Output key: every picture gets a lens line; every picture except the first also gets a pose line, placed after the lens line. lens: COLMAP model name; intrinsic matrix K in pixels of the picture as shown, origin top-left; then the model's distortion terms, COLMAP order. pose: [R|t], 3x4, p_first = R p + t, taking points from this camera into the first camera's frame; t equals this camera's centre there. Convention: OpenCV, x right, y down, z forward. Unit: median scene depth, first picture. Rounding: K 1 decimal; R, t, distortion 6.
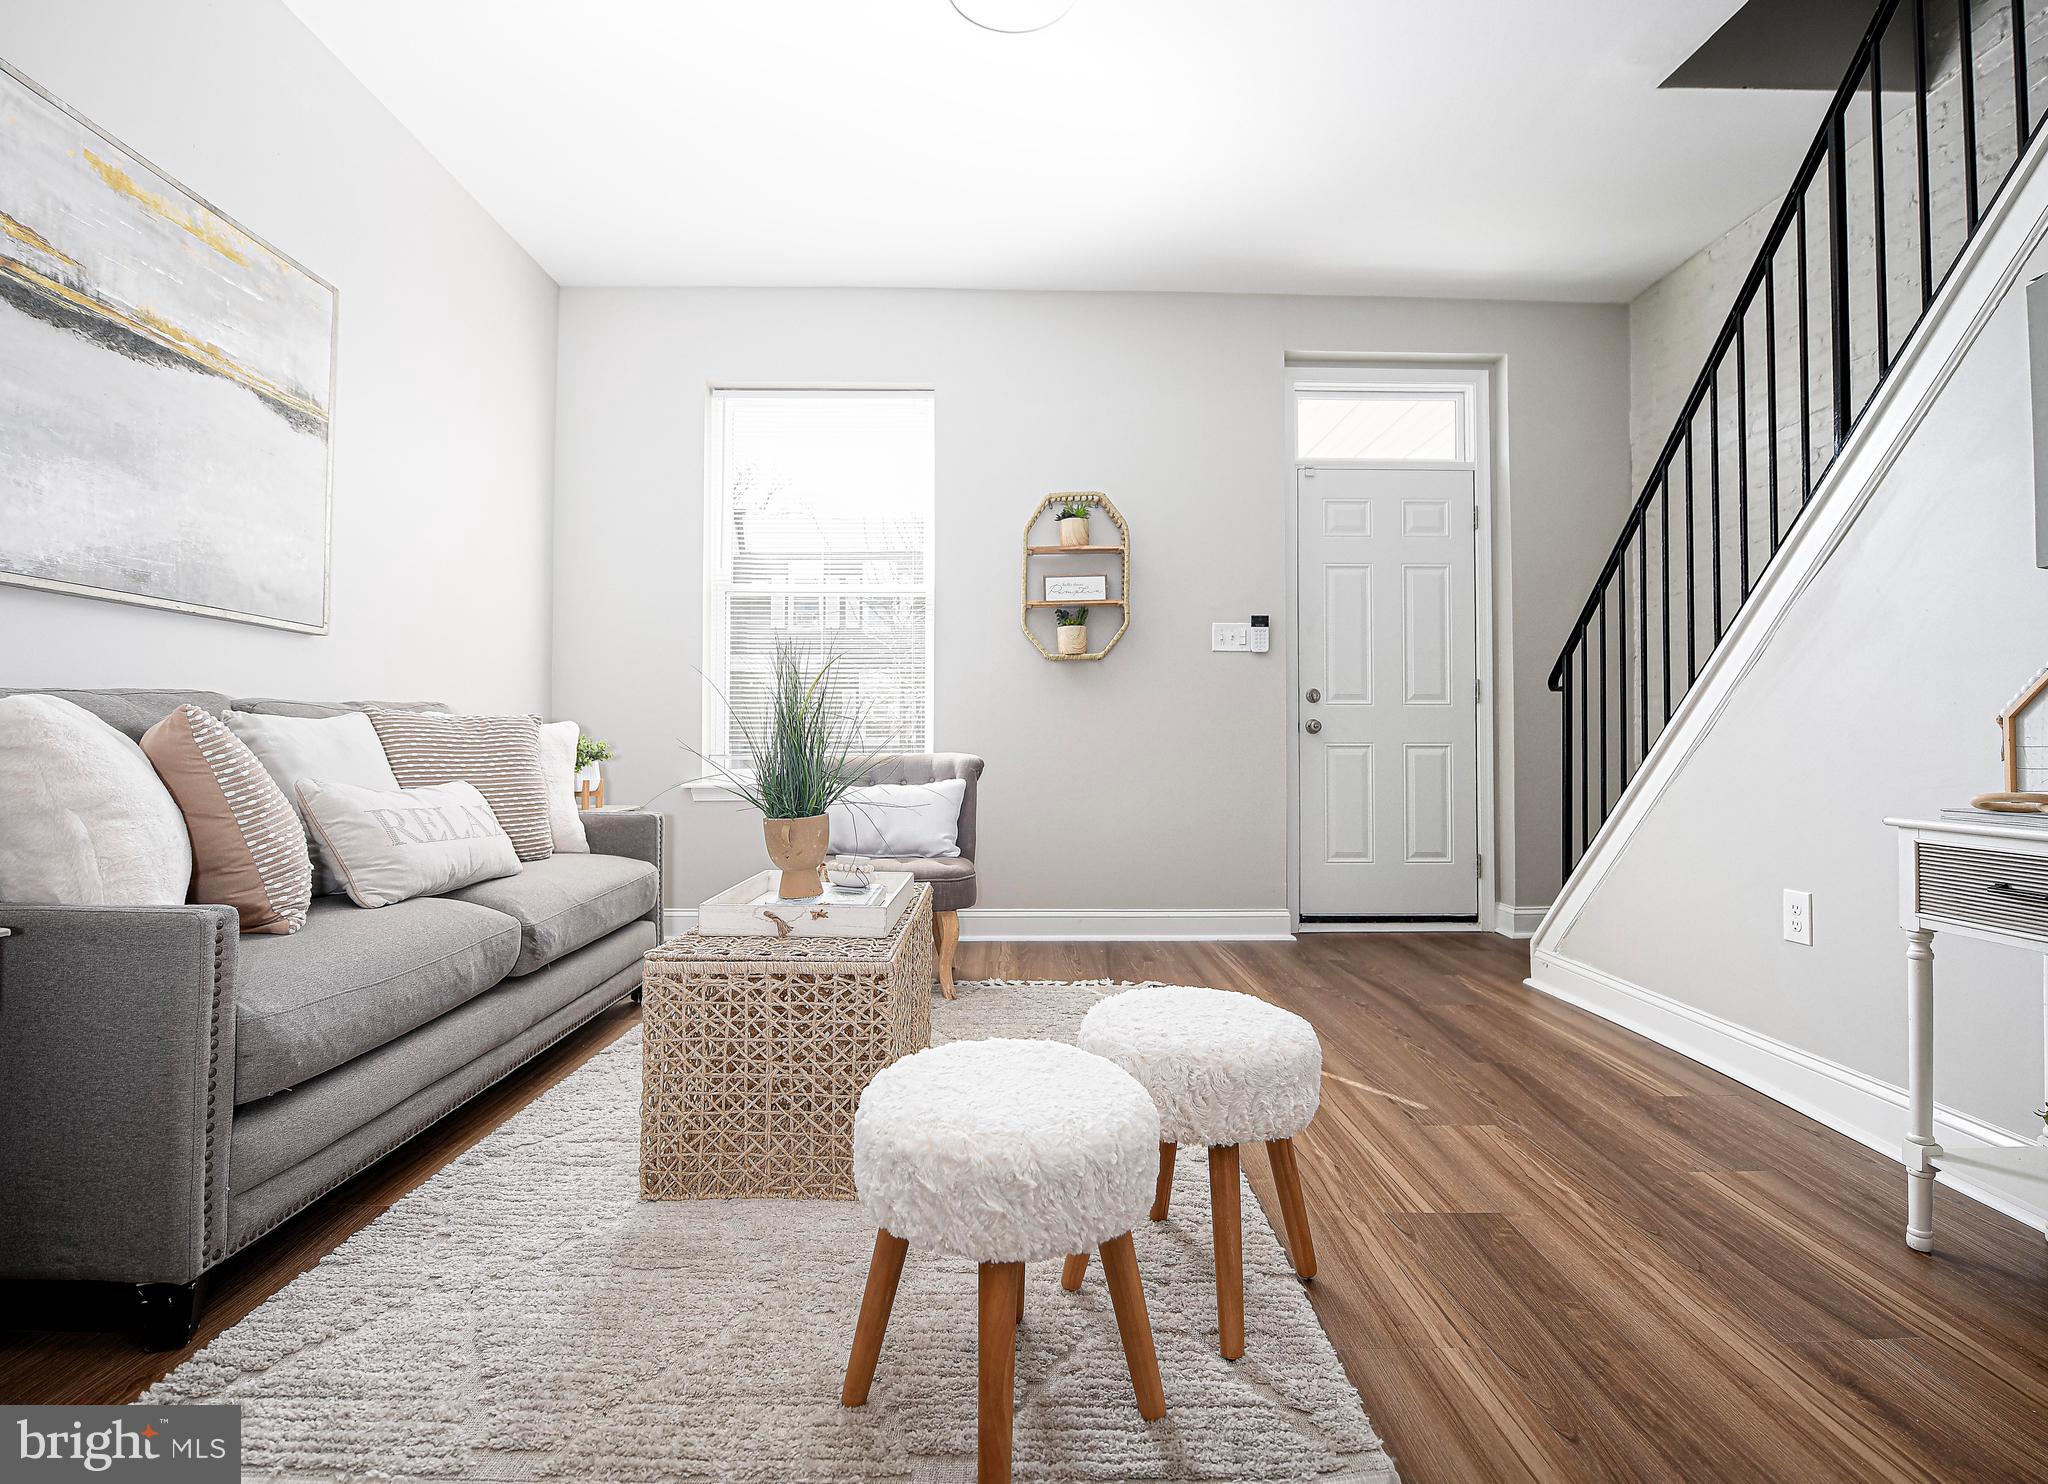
lens RADIAL K [[973.9, 0, 1034.2], [0, 973.9, 730.5], [0, 0, 1]] dist [-0.021475, -0.001712]
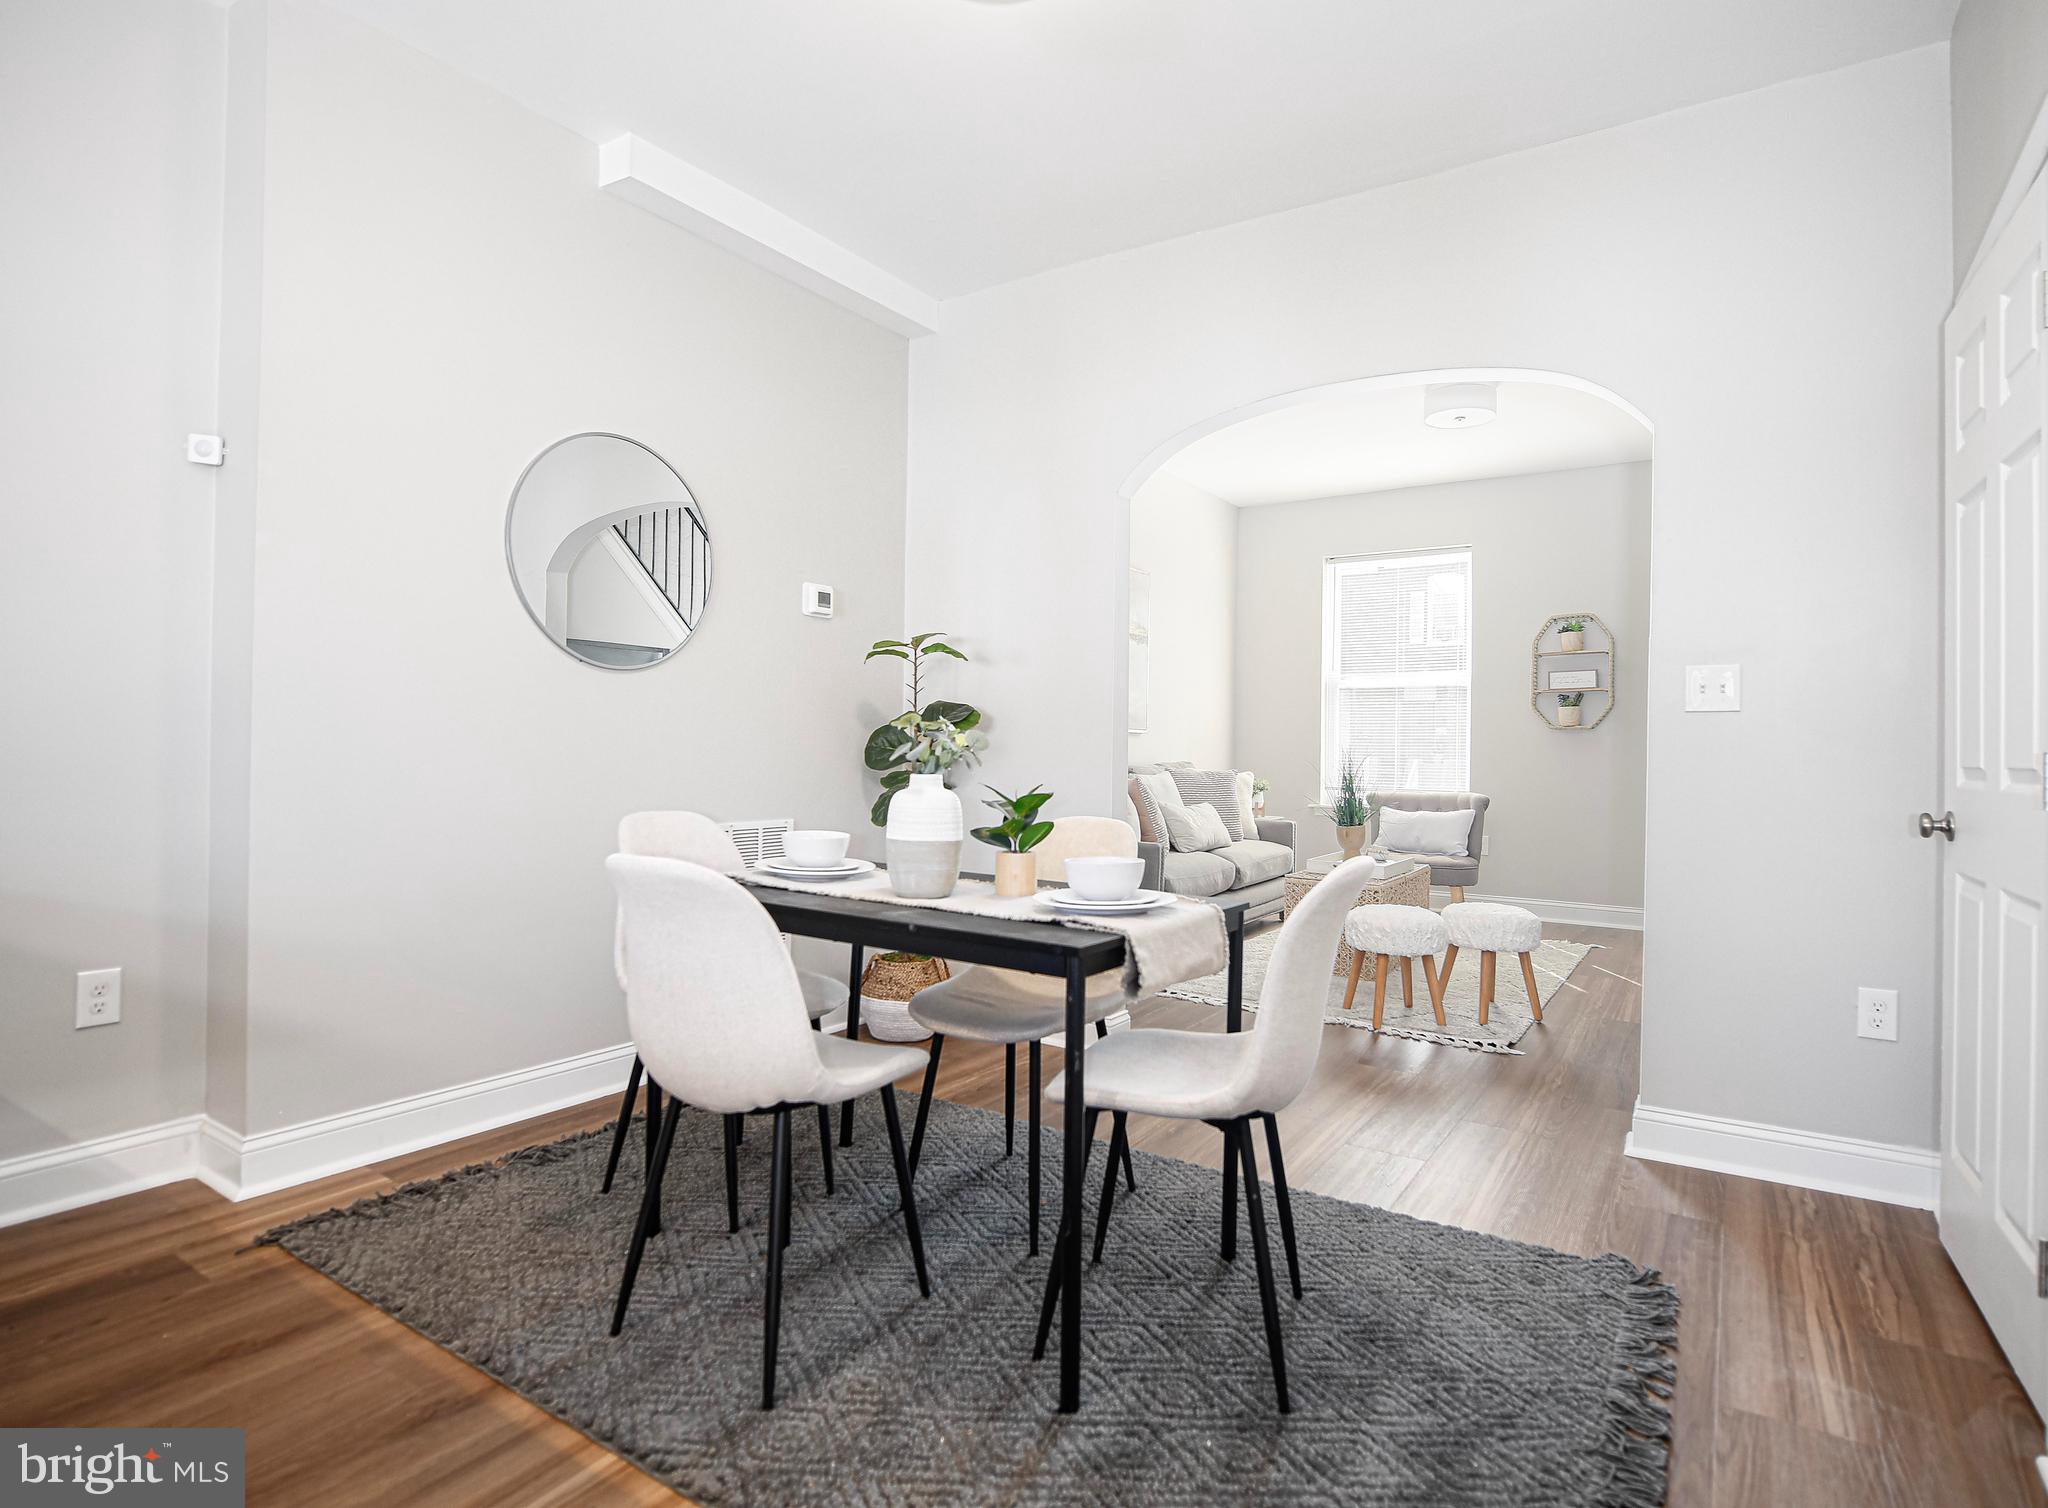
lens RADIAL K [[1031.4, 0, 1019.6], [0, 1031.4, 745.9], [0, 0, 1]] dist [-0.038900, -0.000827]
pose [[0.805671, 0.012130, -0.592238, 0.480219], [-0.004196, 0.999882, 0.014771, -0.116257], [0.592348, -0.009415, 0.805627, -1.214055]]
